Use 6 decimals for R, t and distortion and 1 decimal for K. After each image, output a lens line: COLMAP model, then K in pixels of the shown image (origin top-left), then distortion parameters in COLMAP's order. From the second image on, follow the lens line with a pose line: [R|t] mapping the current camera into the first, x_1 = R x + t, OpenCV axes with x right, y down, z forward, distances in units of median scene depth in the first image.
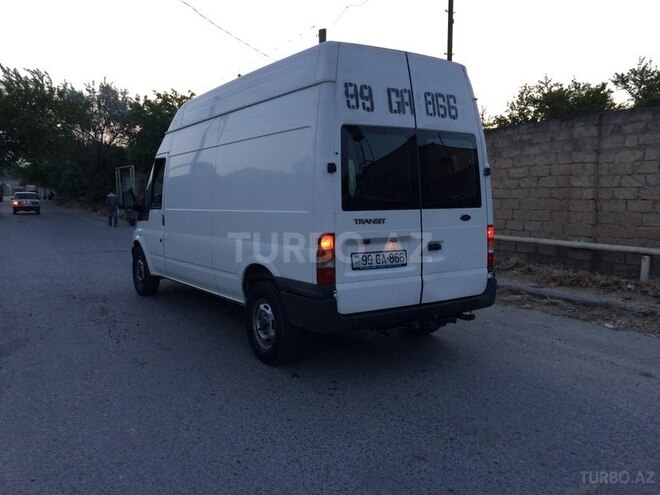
lens RADIAL K [[553.6, 0, 330.4], [0, 553.6, 248.1], [0, 0, 1]] dist [0.081567, -0.106264]
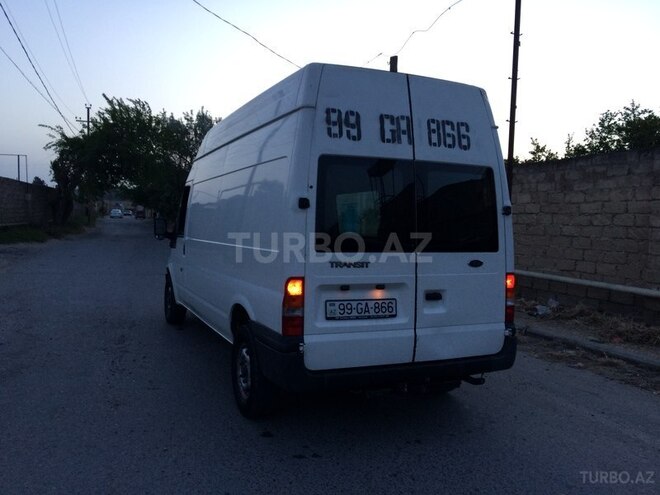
lens RADIAL K [[553.6, 0, 330.0], [0, 553.6, 248.9], [0, 0, 1]] dist [0.081567, -0.106264]
pose [[0.986091, 0.037852, -0.161839, 0.143881], [-0.045159, 0.998109, -0.041707, -0.028277], [0.159954, 0.048435, 0.985935, 0.105917]]
